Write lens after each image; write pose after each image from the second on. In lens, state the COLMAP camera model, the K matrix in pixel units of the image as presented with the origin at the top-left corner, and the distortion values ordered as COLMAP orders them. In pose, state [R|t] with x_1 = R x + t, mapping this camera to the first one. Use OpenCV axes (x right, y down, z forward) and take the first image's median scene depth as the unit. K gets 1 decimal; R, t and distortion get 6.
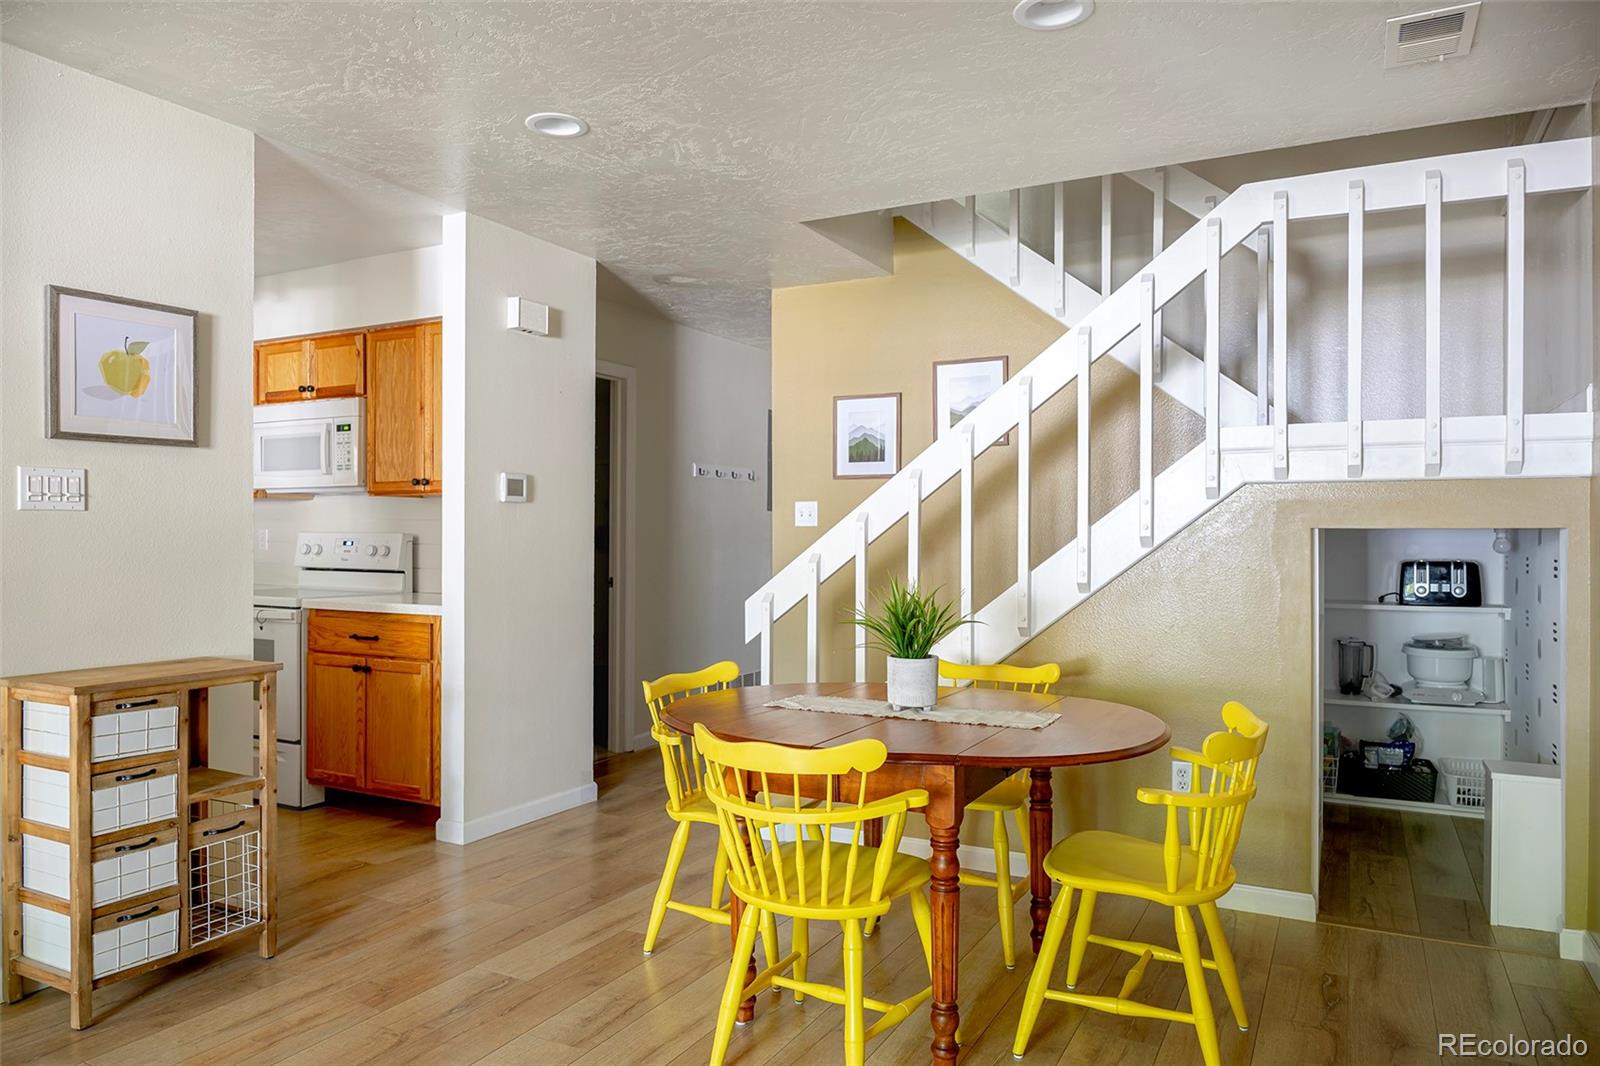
lens RADIAL K [[1053.1, 0, 807.5], [0, 1053.1, 537.3], [0, 0, 1]] dist [0.001184, -0.008623]
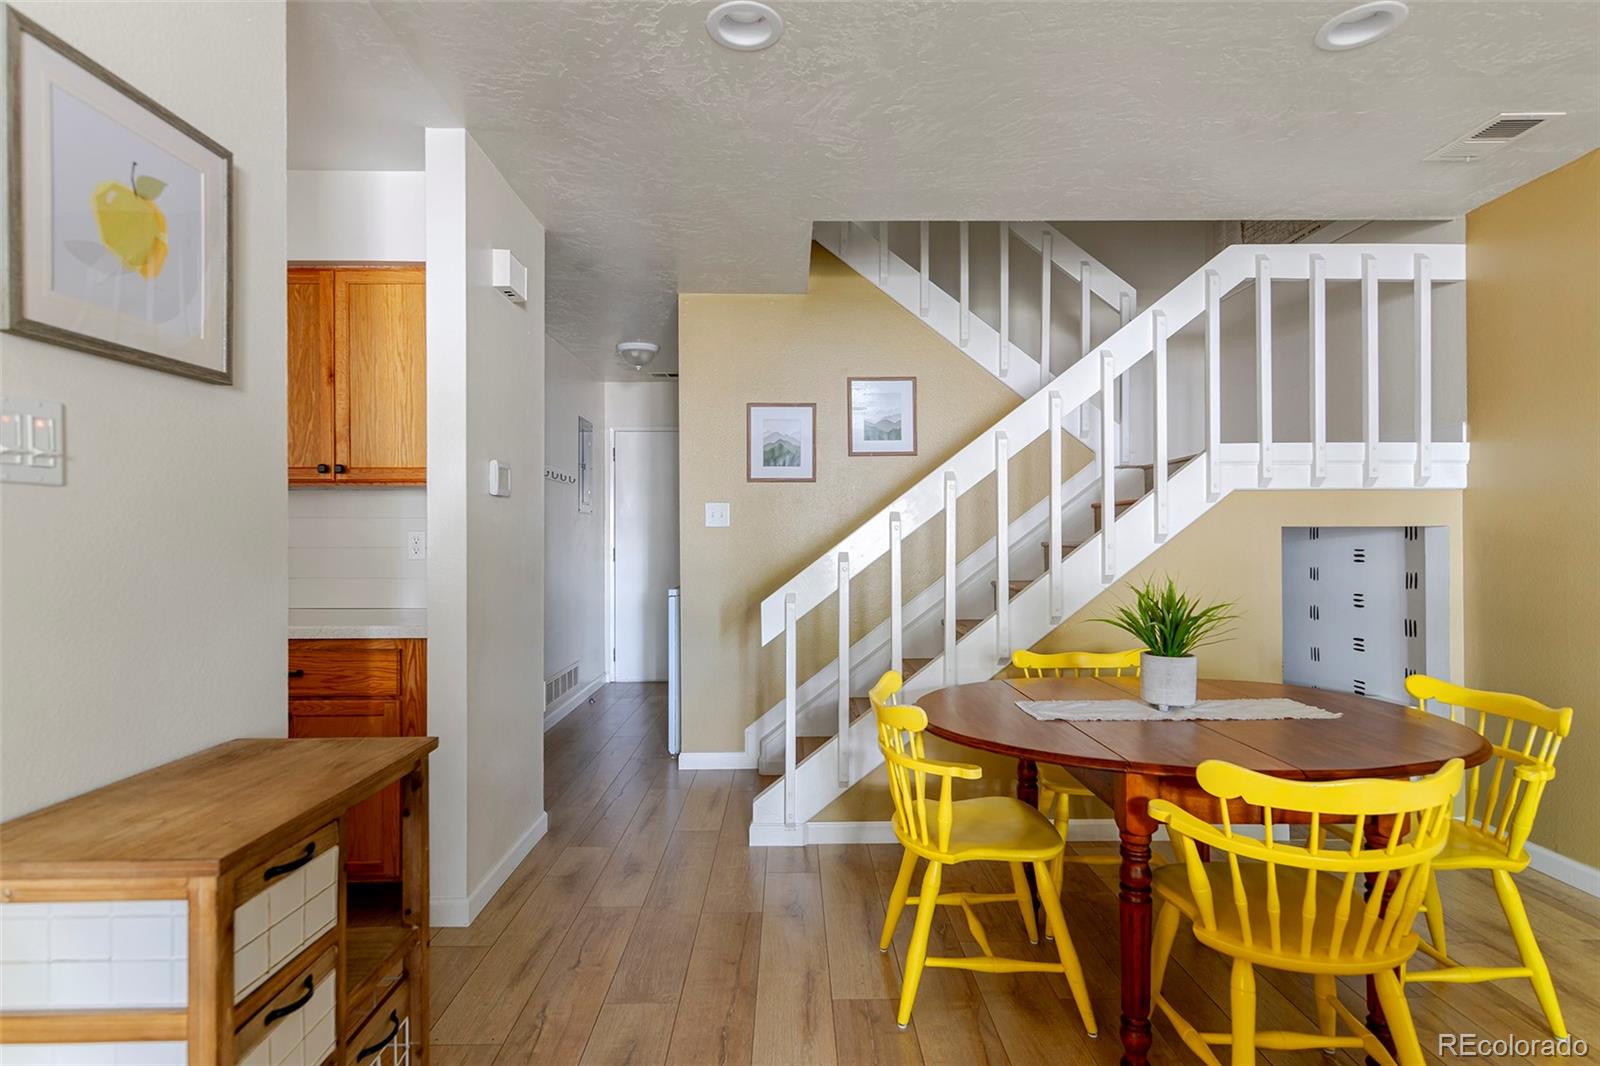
lens RADIAL K [[801.3, 0, 803.8], [0, 801.3, 535.8], [0, 0, 1]] dist [0.015309, -0.003454]
pose [[0.881105, -0.004135, 0.472903, -0.526699], [0.005583, 0.999983, -0.001660, 0.001127], [-0.472888, 0.004103, 0.881113, 0.464192]]
